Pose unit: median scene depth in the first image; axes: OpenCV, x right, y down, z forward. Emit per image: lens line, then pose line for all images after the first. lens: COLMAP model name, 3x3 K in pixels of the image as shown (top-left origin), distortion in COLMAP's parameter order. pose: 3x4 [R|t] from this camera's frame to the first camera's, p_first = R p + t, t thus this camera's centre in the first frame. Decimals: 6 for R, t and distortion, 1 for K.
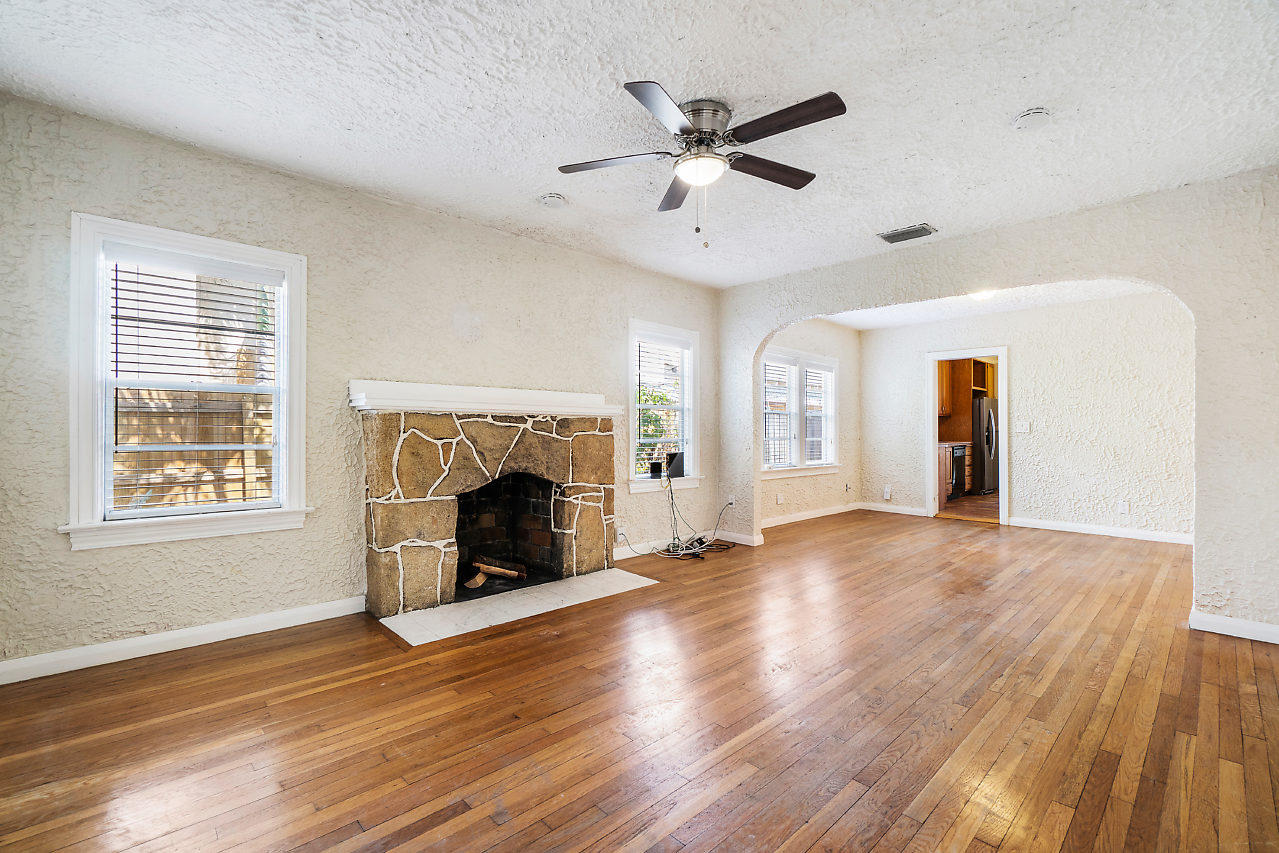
lens RADIAL K [[553.7, 0, 629.2], [0, 553.7, 432.6], [0, 0, 1]] dist [-0.010378, 0.000063]
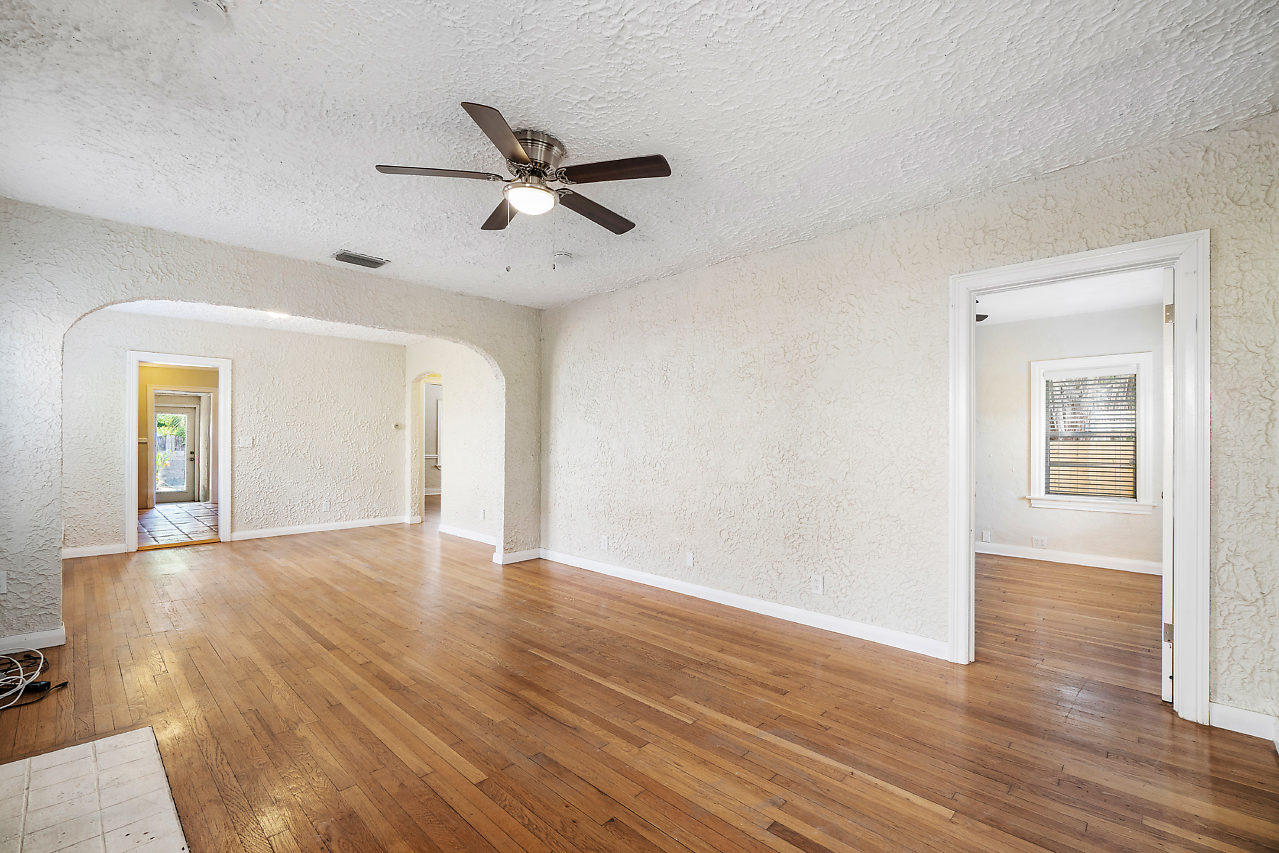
lens RADIAL K [[554.2, 0, 632.3], [0, 554.2, 439.0], [0, 0, 1]] dist [-0.000362, -0.000050]
pose [[-0.046626, -0.004478, 0.998902, -0.588578], [0.000817, 0.999989, 0.004521, -0.032414], [-0.998912, 0.001027, -0.046622, 0.576157]]
